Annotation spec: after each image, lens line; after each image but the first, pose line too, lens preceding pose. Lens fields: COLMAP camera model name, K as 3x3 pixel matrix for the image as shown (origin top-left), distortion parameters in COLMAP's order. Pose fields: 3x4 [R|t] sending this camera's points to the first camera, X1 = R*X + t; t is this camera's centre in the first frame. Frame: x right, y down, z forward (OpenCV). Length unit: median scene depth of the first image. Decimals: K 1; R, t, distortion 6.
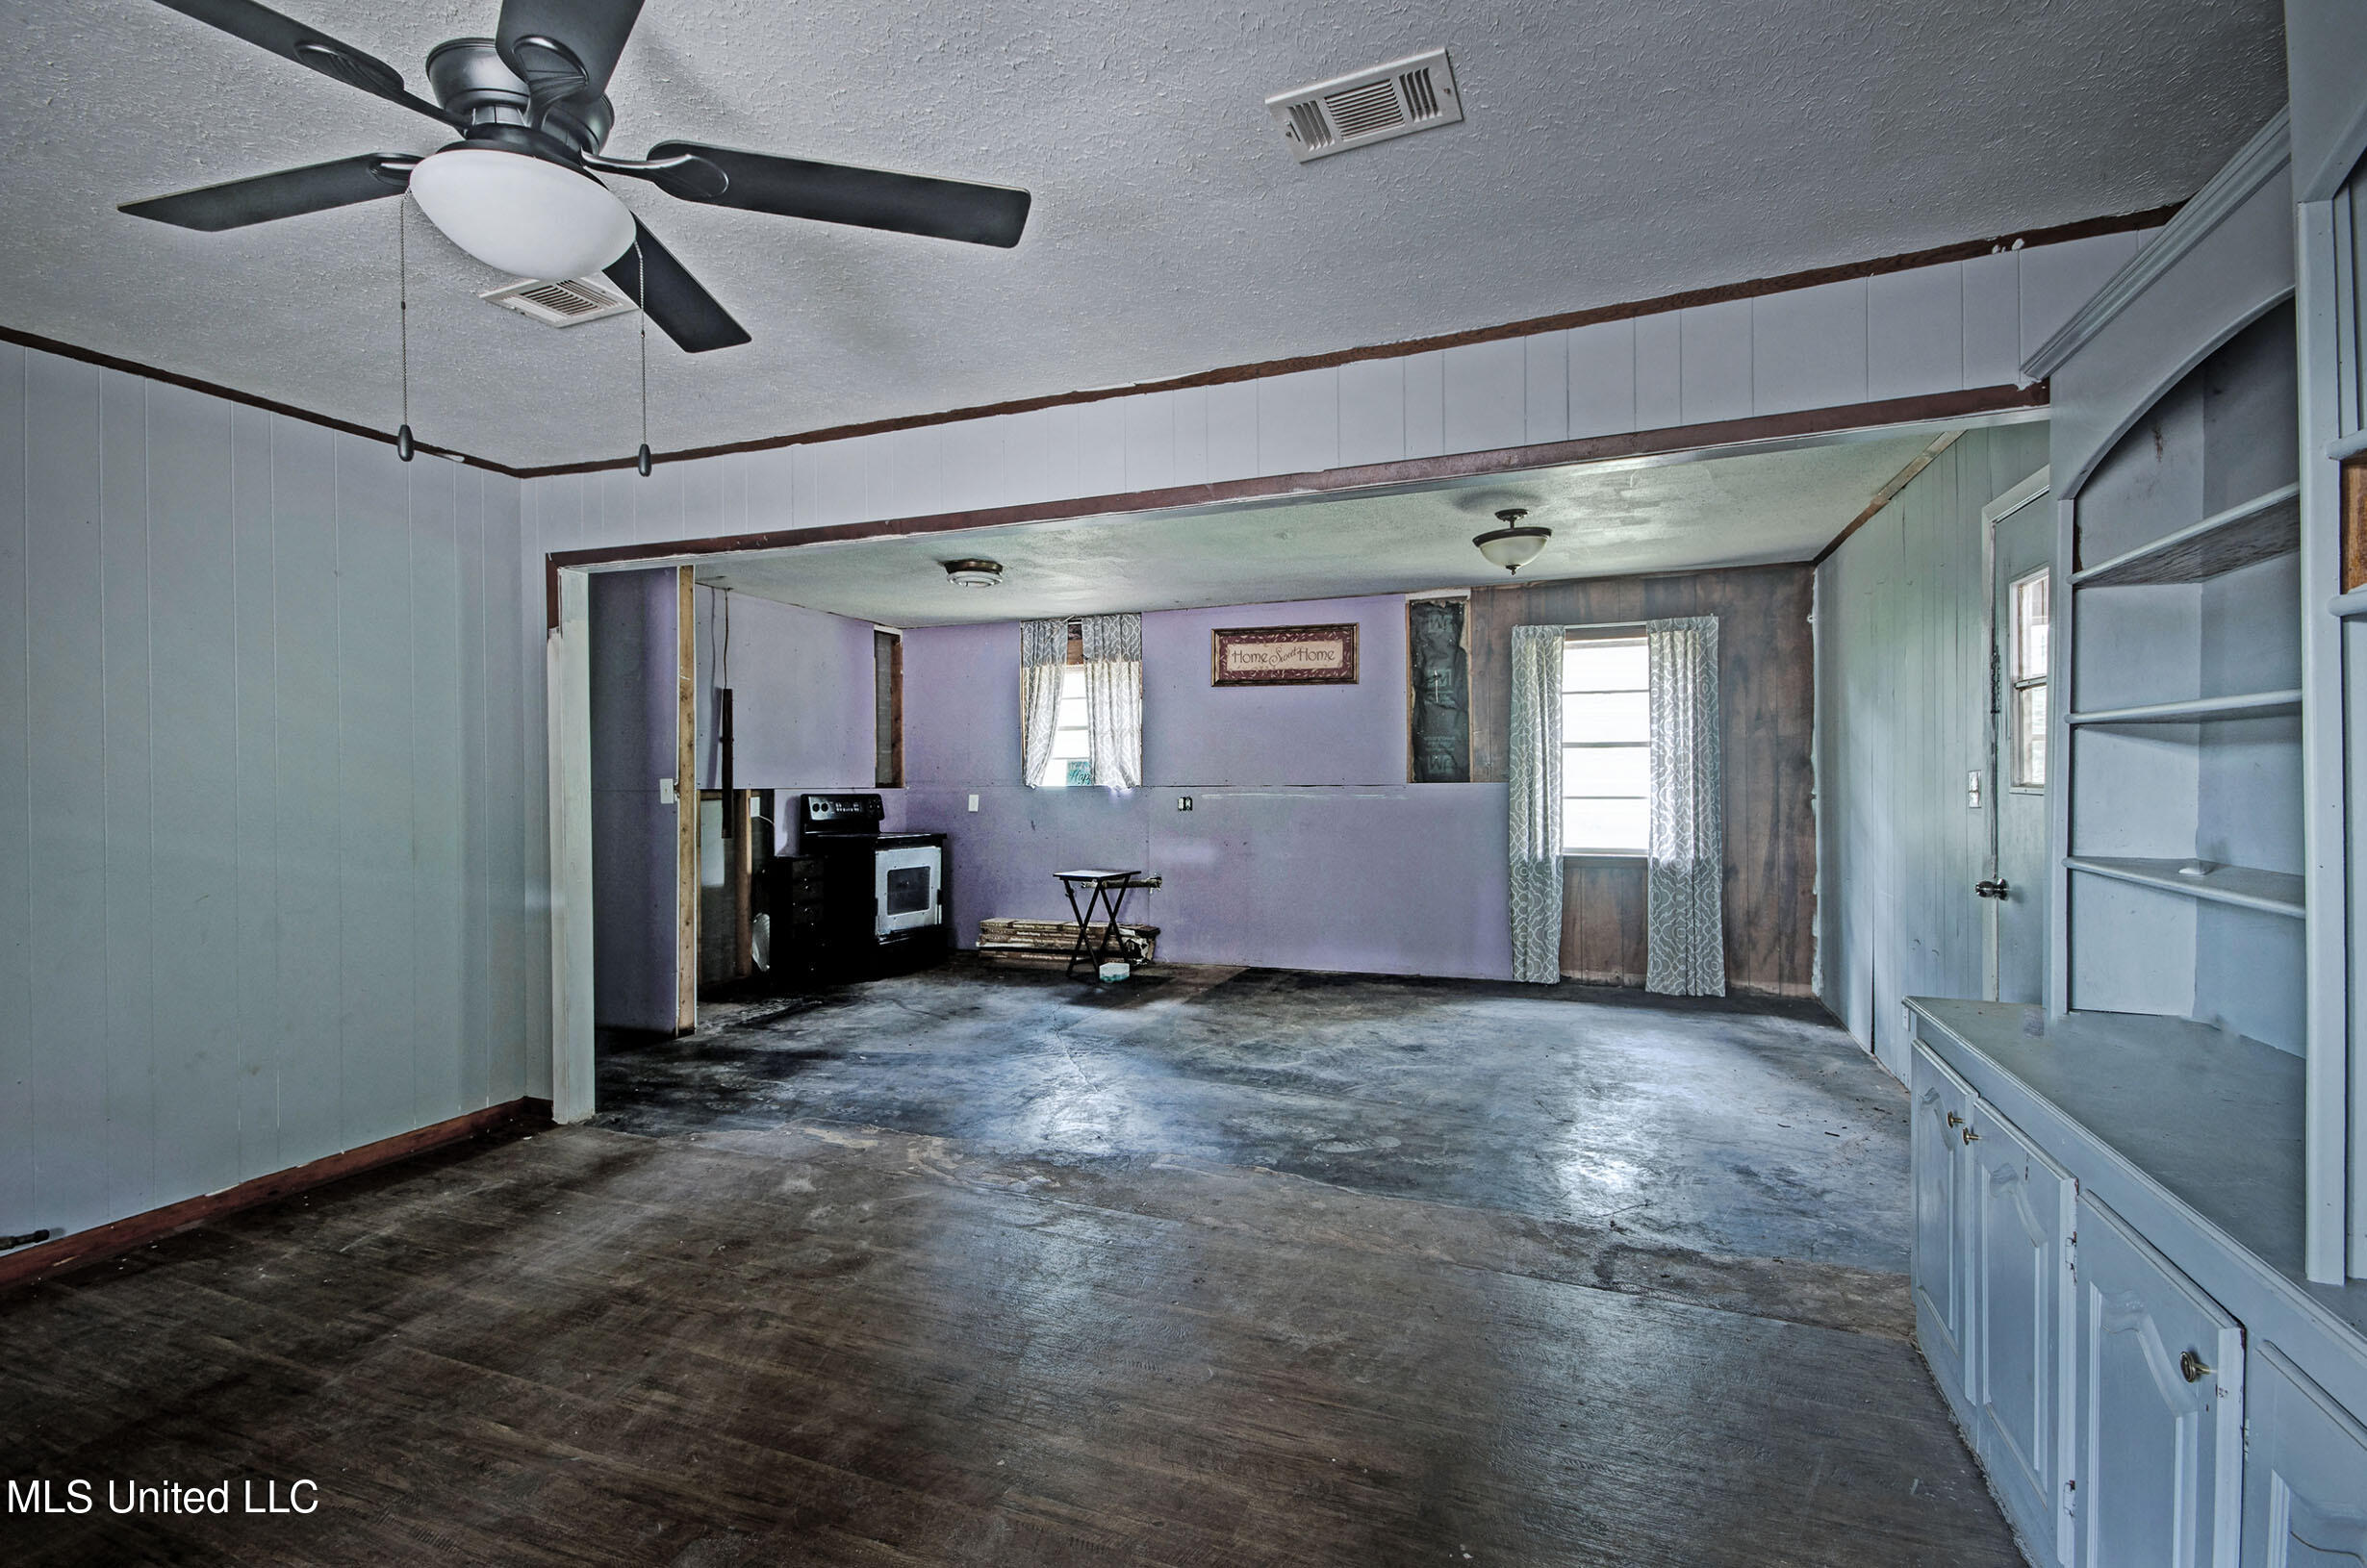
lens RADIAL K [[1083.5, 0, 1144.5], [0, 1083.5, 782.3], [0, 0, 1]] dist [0.009246, -0.001105]
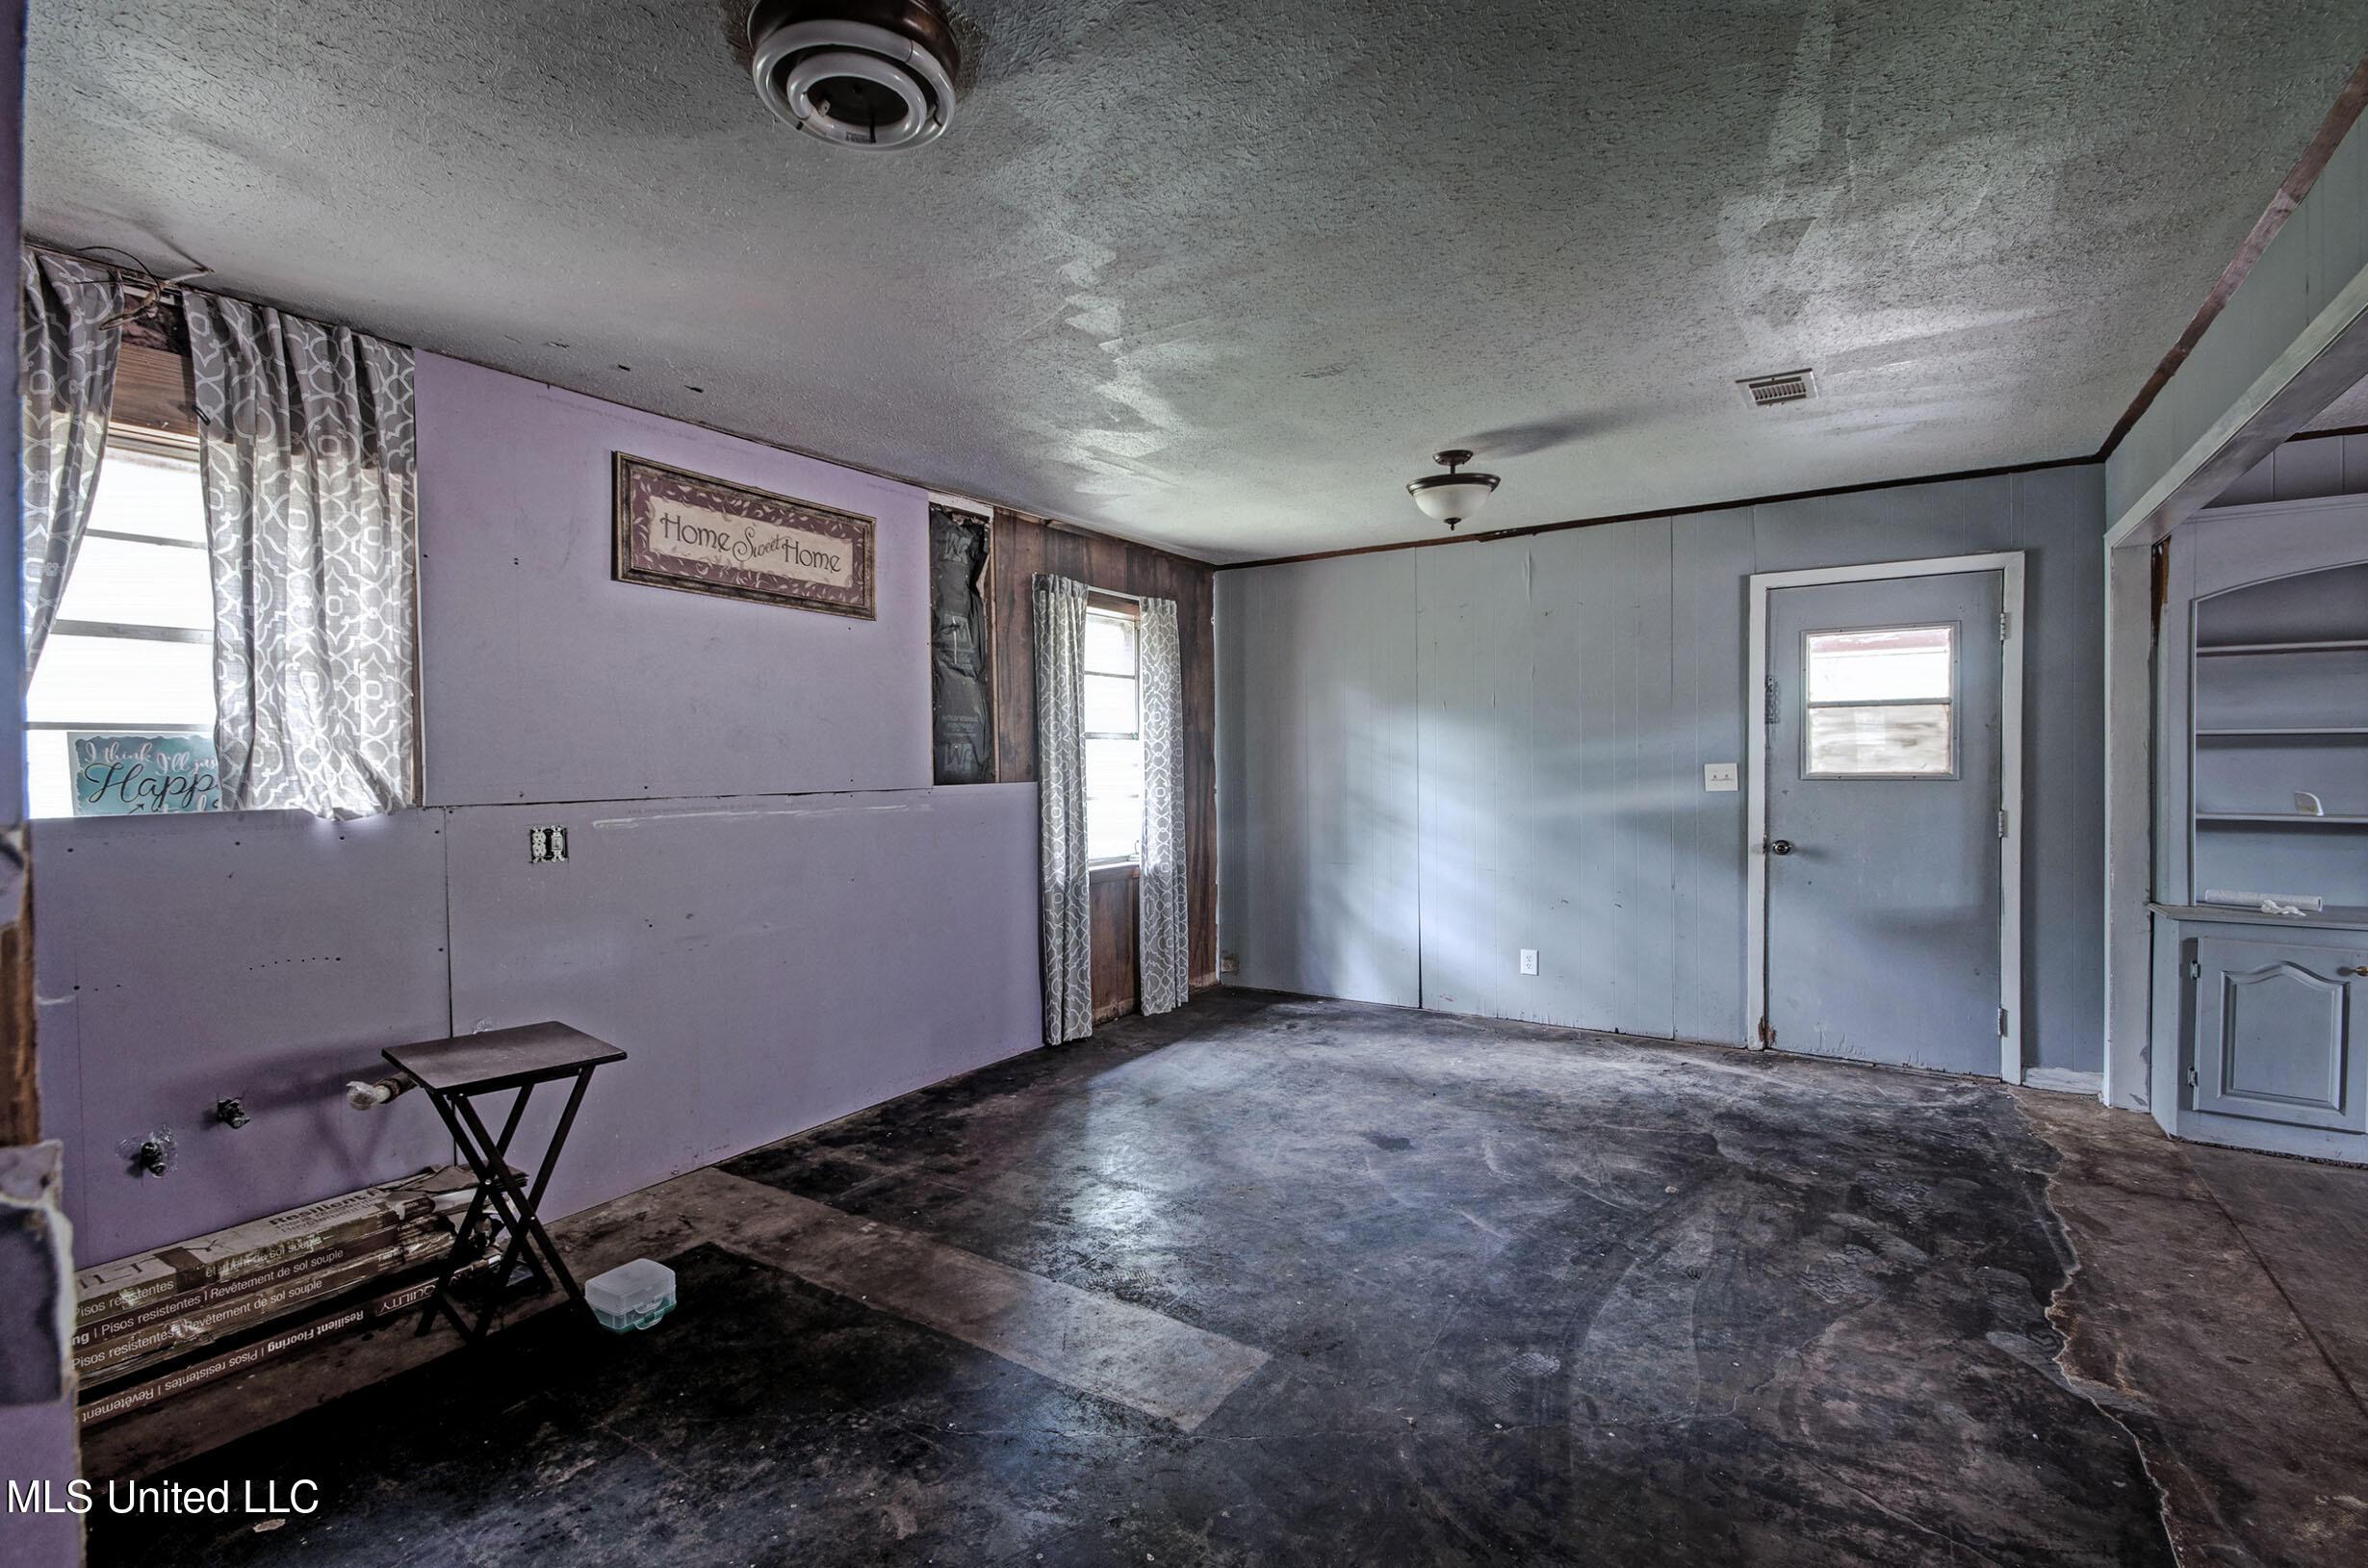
lens RADIAL K [[1084.1, 0, 1184.0], [0, 1084.1, 788.5], [0, 0, 1]] dist [0.009246, -0.001105]
pose [[0.185089, -0.019452, 0.982529, -0.407794], [0.014165, 0.999753, 0.017124, -0.007476], [-0.982620, 0.010748, 0.185319, 0.822678]]
